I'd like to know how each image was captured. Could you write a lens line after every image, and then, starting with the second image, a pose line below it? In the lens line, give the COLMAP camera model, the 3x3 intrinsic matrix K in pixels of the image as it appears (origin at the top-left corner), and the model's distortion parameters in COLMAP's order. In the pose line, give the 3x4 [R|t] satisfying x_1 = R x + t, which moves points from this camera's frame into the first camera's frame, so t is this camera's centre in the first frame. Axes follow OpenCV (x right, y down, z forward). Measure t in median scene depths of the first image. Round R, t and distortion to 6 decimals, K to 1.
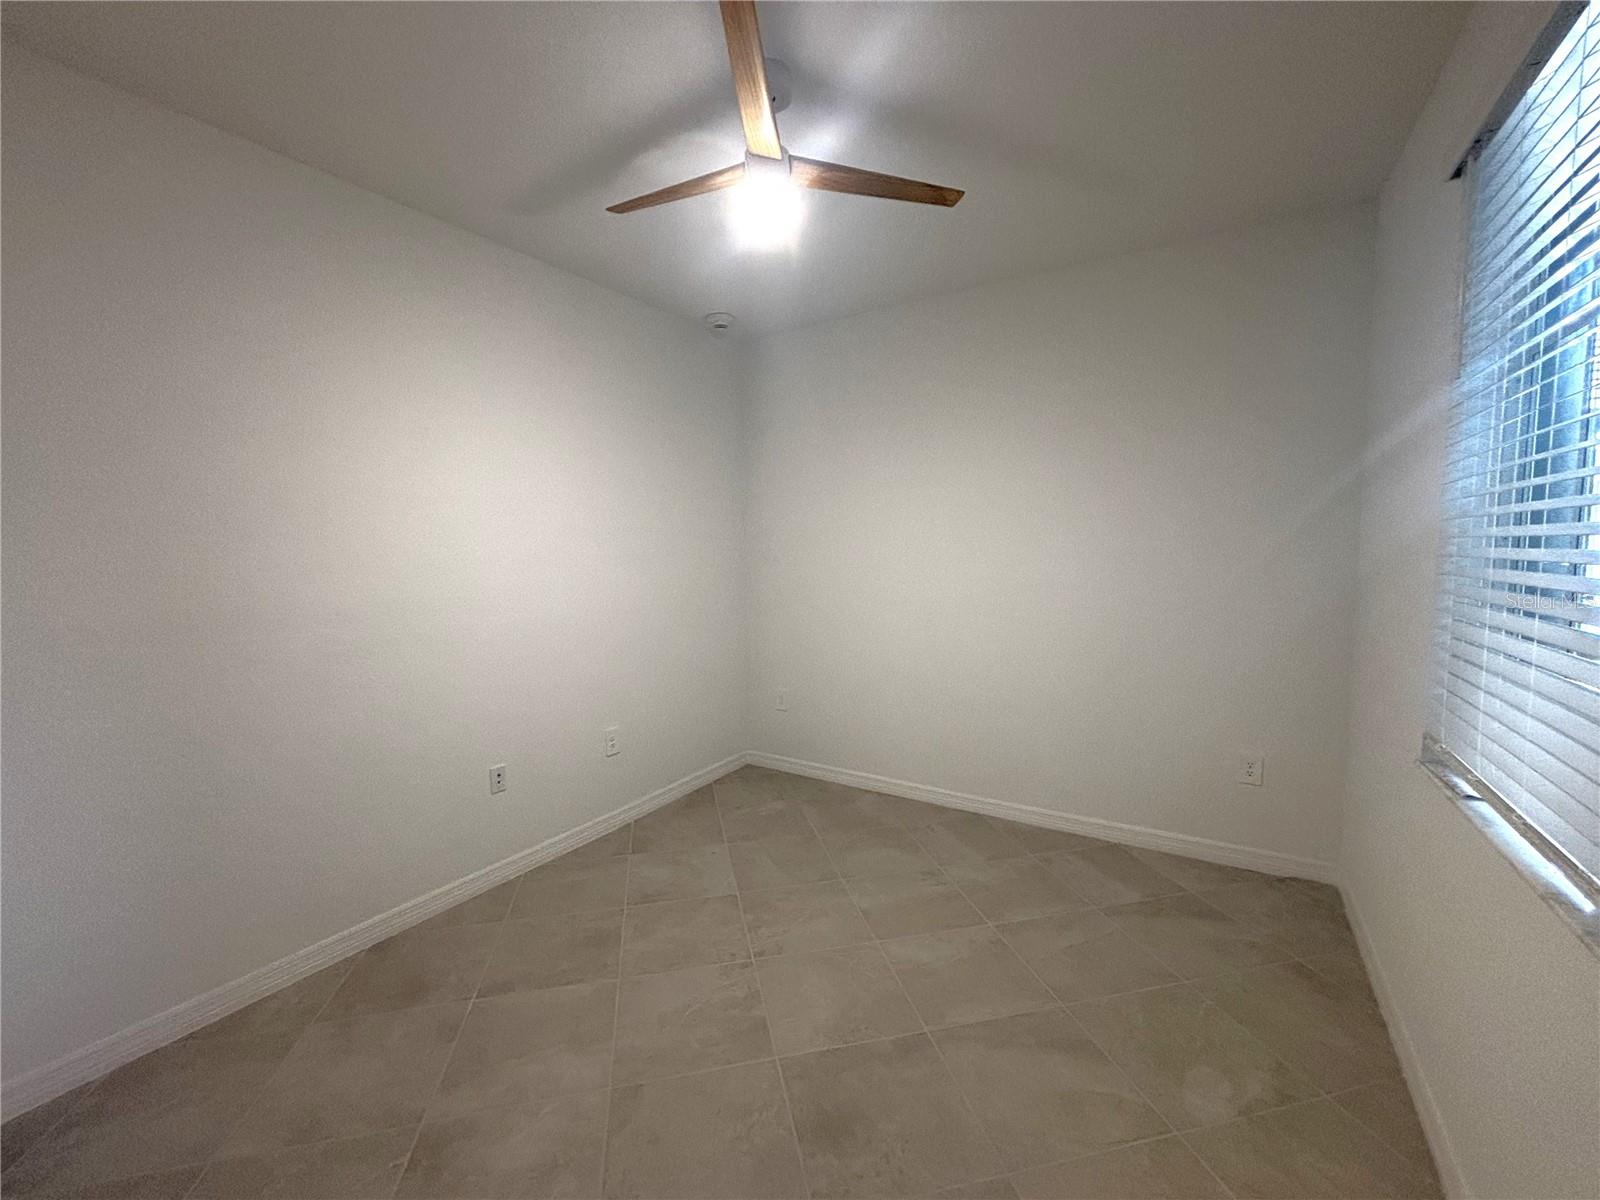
lens RADIAL K [[651.4, 0, 800.0], [0, 651.4, 600.0], [0, 0, 1]] dist [0.017511, -0.000234]
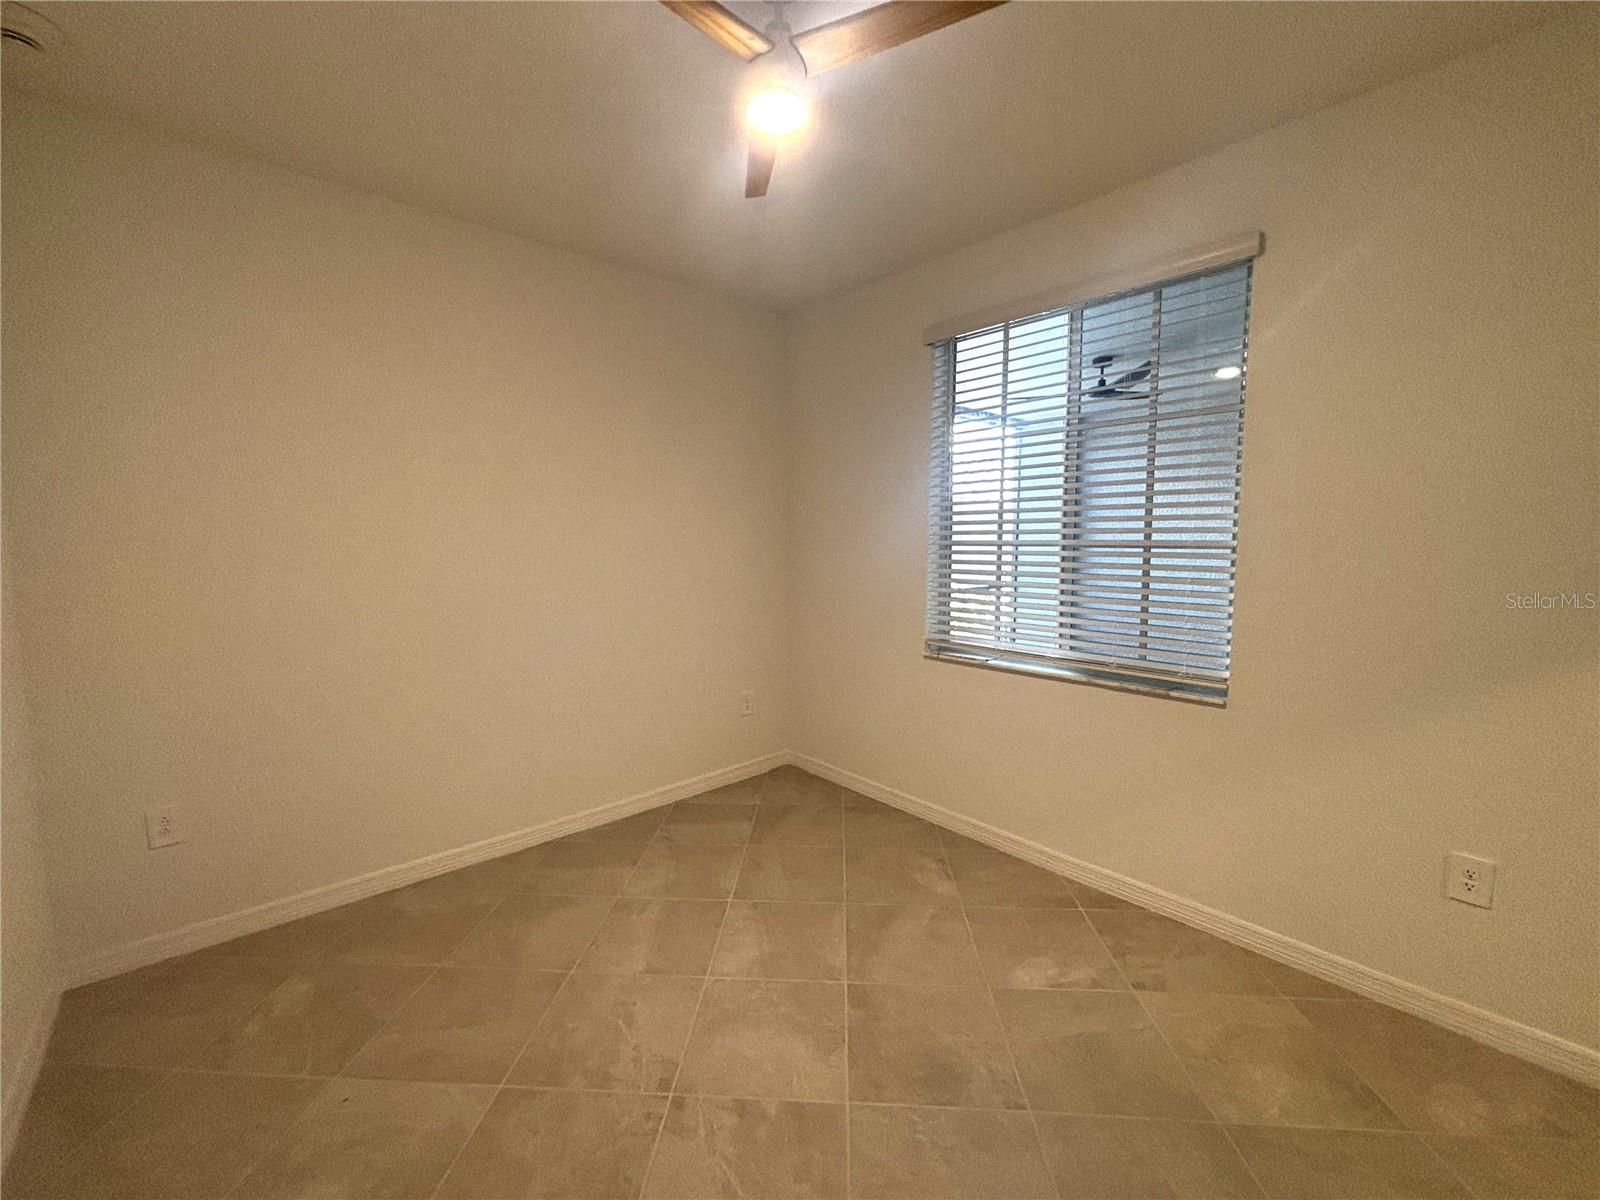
lens RADIAL K [[641.5, 0, 800.0], [0, 641.5, 600.0], [0, 0, 1]] dist [-0.000732, -0.000093]
pose [[0.299108, -0.088400, 0.950116, -0.557949], [0.088293, 0.993992, 0.064686, -0.036064], [-0.950126, 0.064541, 0.305116, 0.503088]]
